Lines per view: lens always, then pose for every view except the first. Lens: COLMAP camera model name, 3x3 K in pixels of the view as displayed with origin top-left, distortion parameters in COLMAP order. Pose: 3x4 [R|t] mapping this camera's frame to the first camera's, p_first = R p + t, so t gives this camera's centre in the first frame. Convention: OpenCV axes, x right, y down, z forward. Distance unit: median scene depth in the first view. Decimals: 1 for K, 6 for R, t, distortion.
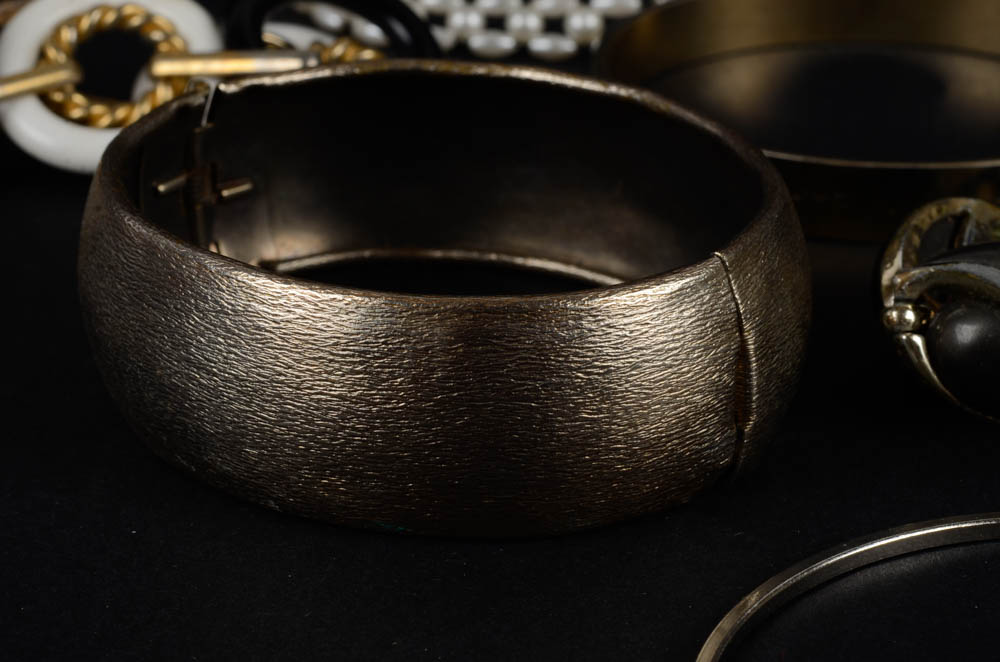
lens RADIAL K [[2744.4, 0, 500.0], [0, 2744.4, 331.0], [0, 0, 1]] dist [-0.067067, 0.393690]
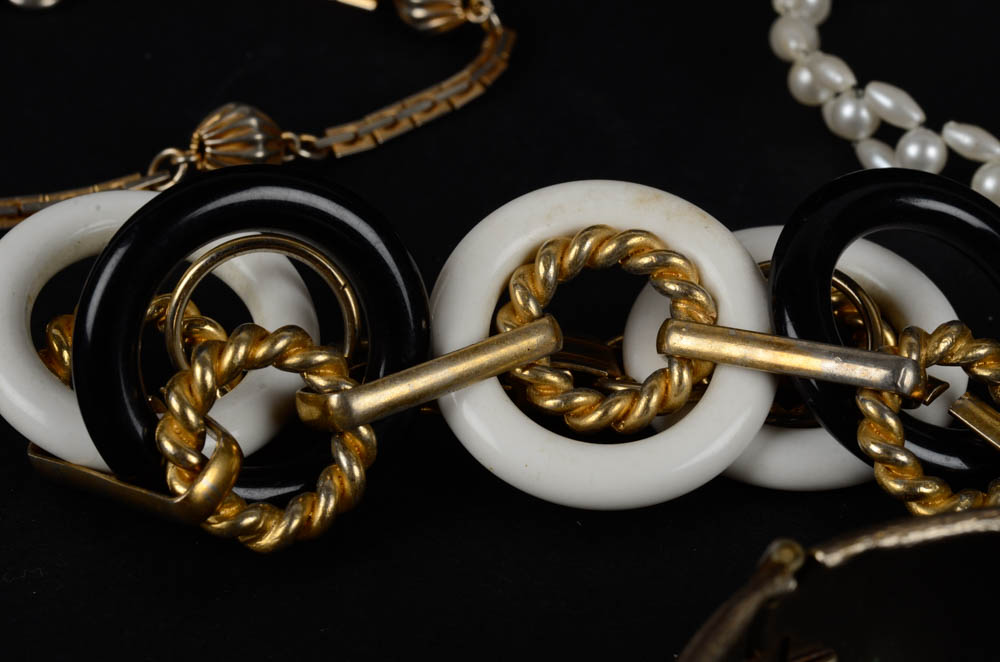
lens RADIAL K [[2744.4, 0, 500.0], [0, 2744.4, 331.0], [0, 0, 1]] dist [-0.067067, 0.393690]
pose [[0.992300, 0.097259, -0.076694, -0.148868], [-0.081988, 0.979900, 0.181860, -0.282889], [0.092840, -0.174172, 0.980329, 0.421266]]
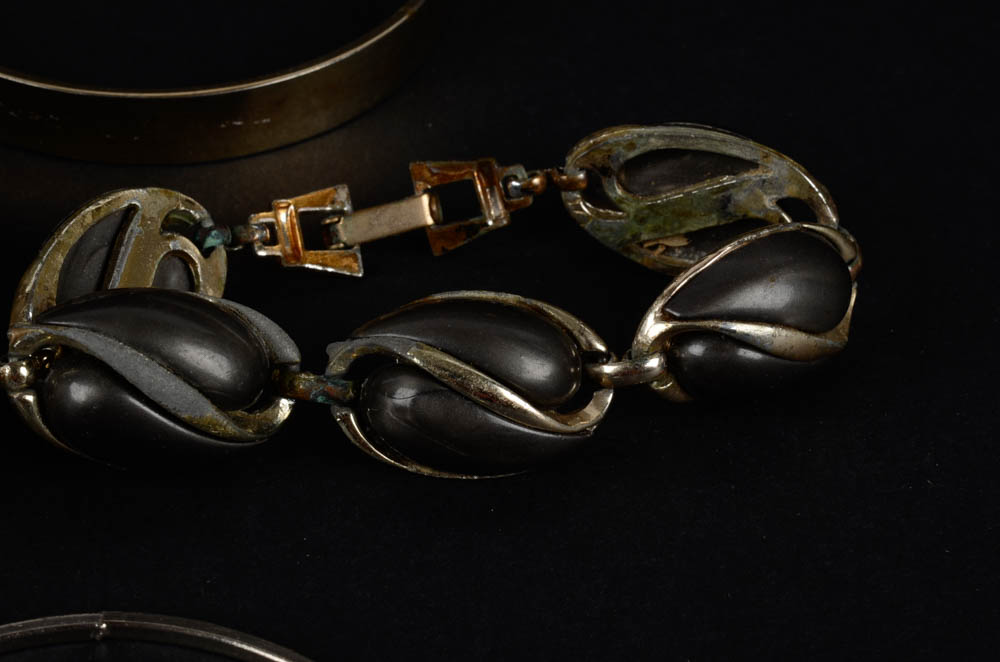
lens RADIAL K [[2744.4, 0, 500.0], [0, 2744.4, 331.0], [0, 0, 1]] dist [-0.067067, 0.393690]
pose [[0.997396, 0.024691, 0.067765, 0.259725], [-0.044451, 0.950354, 0.307979, -0.337718], [-0.056796, -0.310189, 0.948977, 0.067129]]
